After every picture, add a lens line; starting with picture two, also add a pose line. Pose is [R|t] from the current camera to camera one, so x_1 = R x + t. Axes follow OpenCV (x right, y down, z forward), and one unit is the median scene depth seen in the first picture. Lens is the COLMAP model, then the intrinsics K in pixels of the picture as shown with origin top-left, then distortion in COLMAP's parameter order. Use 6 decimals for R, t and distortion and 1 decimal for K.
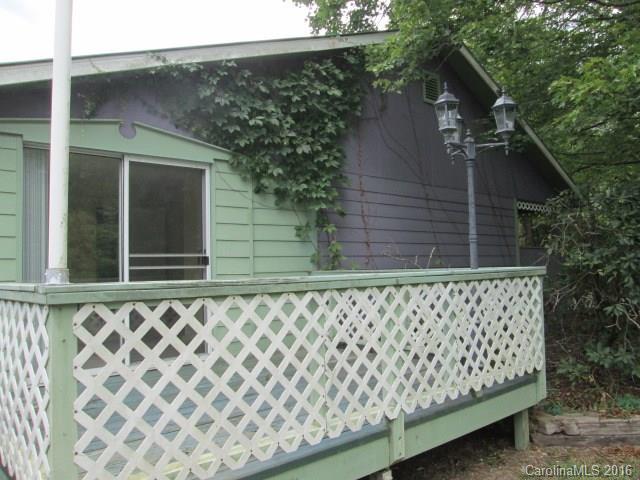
lens RADIAL K [[542.8, 0, 320.0], [0, 542.8, 240.0], [0, 0, 1]] dist [-0.067318, 0.065158]
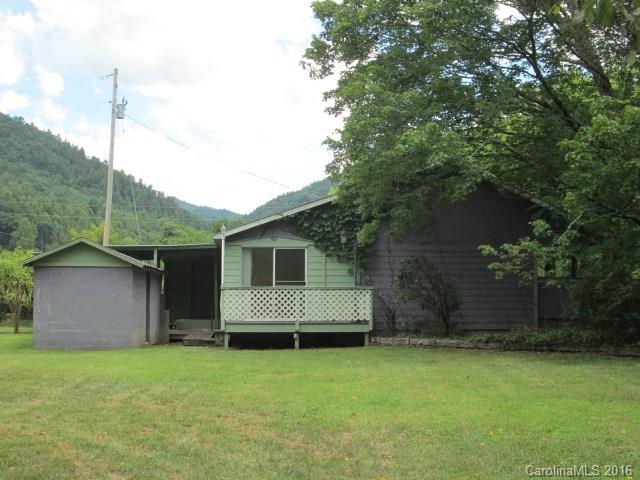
lens RADIAL K [[1097.0, 0, 320.0], [0, 1097.0, 240.0], [0, 0, 1]] dist [-0.001832, -0.001017]
pose [[0.778852, -0.016048, -0.627002, 3.230426], [0.012730, 0.999871, -0.009779, -0.121536], [0.627078, -0.000366, 0.778956, -3.158082]]
